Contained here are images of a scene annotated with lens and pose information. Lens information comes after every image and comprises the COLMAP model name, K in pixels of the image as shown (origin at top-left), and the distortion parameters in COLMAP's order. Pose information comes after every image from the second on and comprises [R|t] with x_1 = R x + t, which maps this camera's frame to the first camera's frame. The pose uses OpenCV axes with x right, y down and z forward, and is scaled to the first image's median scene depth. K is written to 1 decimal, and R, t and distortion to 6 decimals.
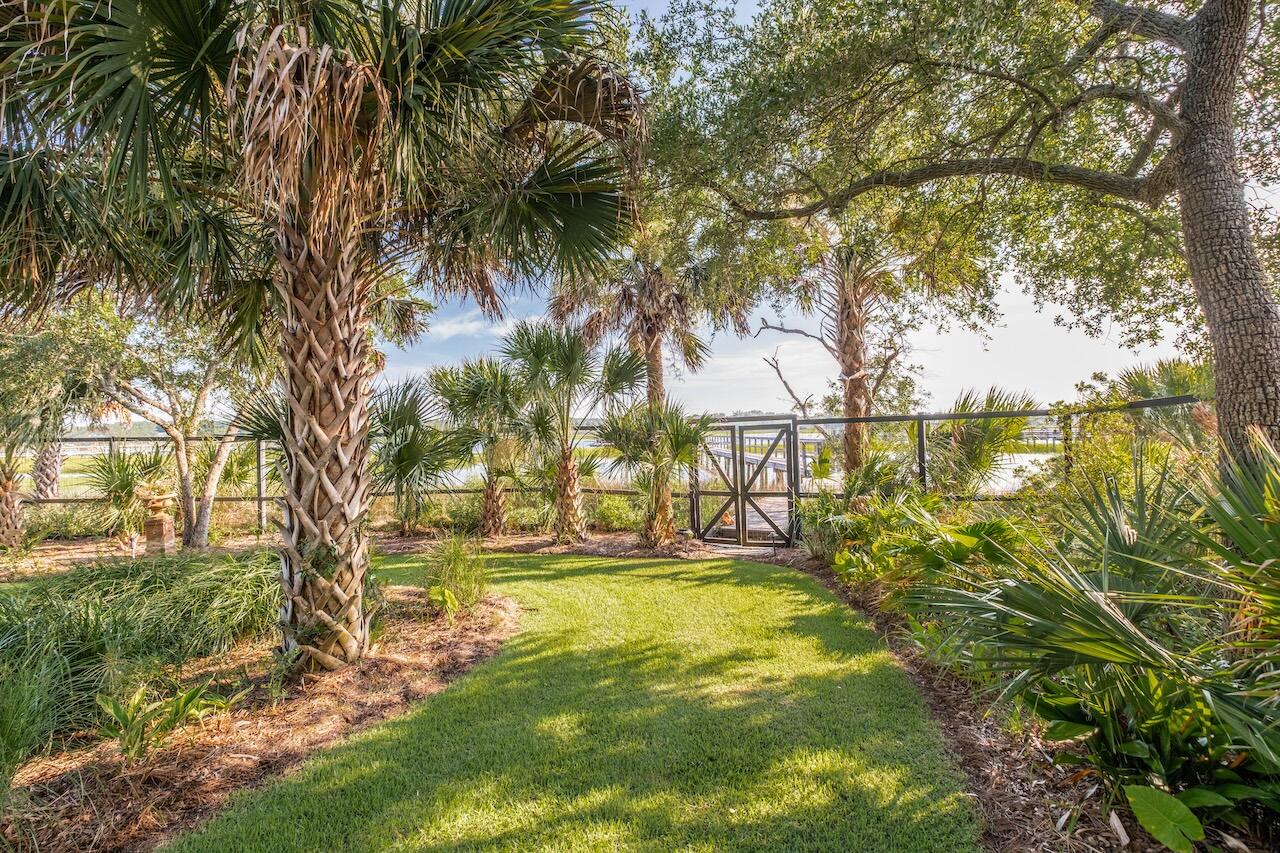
lens RADIAL K [[623.4, 0, 642.1], [0, 623.4, 426.2], [0, 0, 1]] dist [-0.001178, 0.000023]
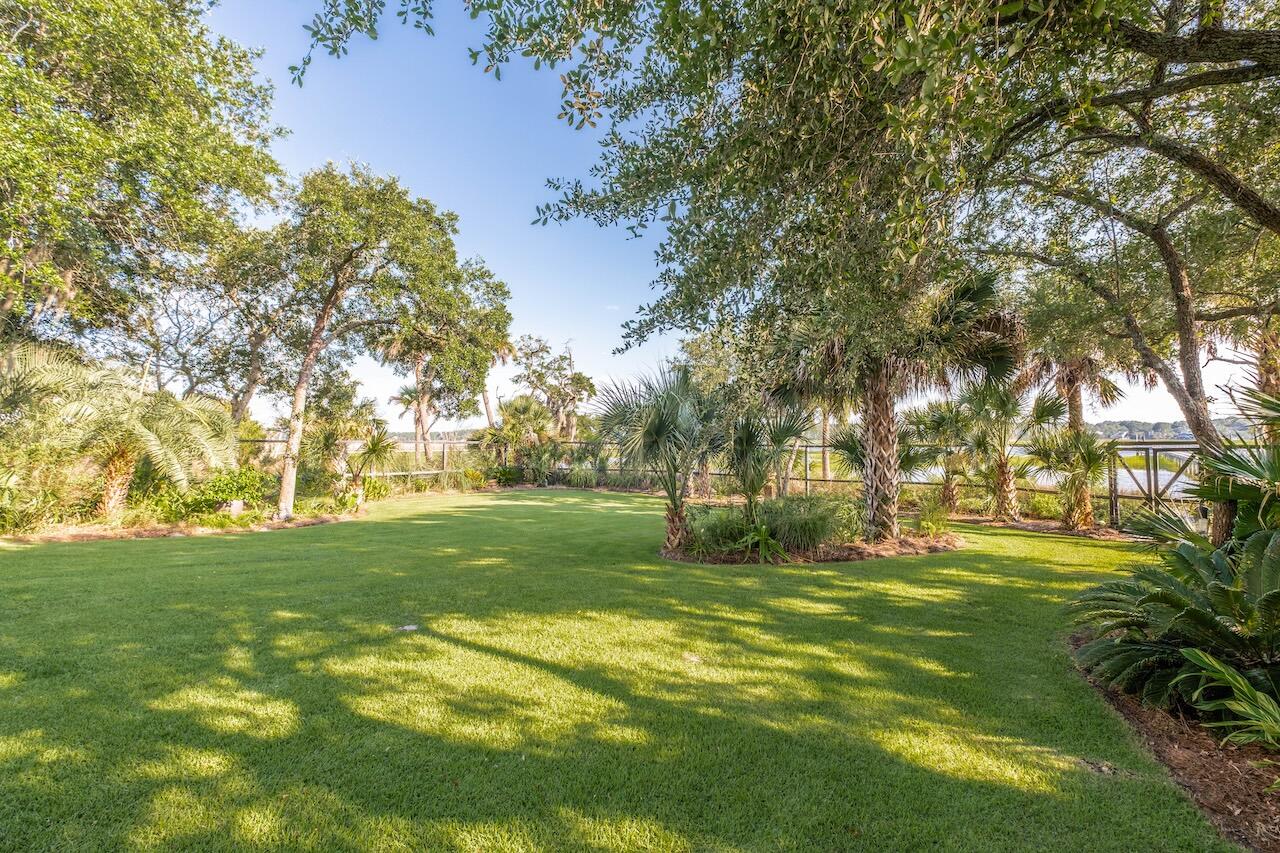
lens RADIAL K [[557.8, 0, 644.5], [0, 557.8, 428.4], [0, 0, 1]] dist [-0.002229, -0.000560]
pose [[0.747133, 0.005135, -0.664654, 0.132088], [-0.006473, 0.999979, 0.000449, -0.036137], [0.664643, 0.003967, 0.747151, -0.620141]]
